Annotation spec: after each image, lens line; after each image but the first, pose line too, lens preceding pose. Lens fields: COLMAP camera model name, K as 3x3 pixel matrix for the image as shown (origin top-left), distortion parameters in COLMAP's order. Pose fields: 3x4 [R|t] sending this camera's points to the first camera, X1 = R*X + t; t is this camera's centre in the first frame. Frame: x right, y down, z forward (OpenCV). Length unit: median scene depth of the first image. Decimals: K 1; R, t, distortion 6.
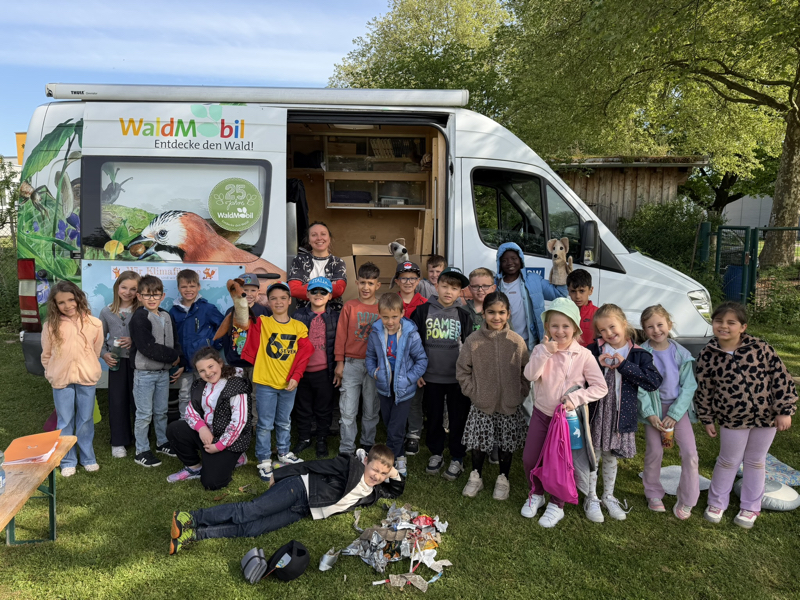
lens RADIAL K [[554.3, 0, 400.0], [0, 554.3, 300.0], [0, 0, 1]] dist [0.063365, -0.070454]
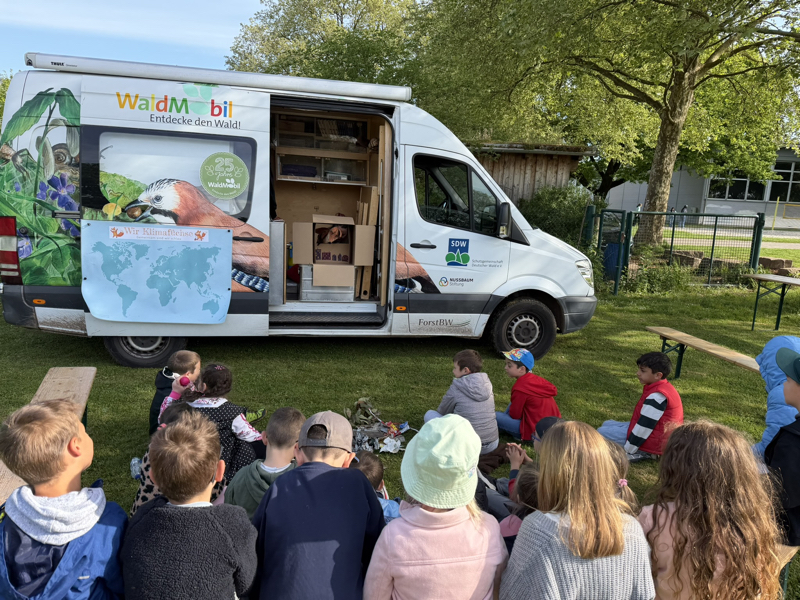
lens RADIAL K [[554.3, 0, 400.0], [0, 554.3, 300.0], [0, 0, 1]] dist [0.063365, -0.070454]
pose [[0.985135, 0.009923, 0.171497, -0.098884], [-0.018309, 0.998709, 0.047390, 0.020512], [-0.170805, -0.049826, 0.984044, -0.186880]]
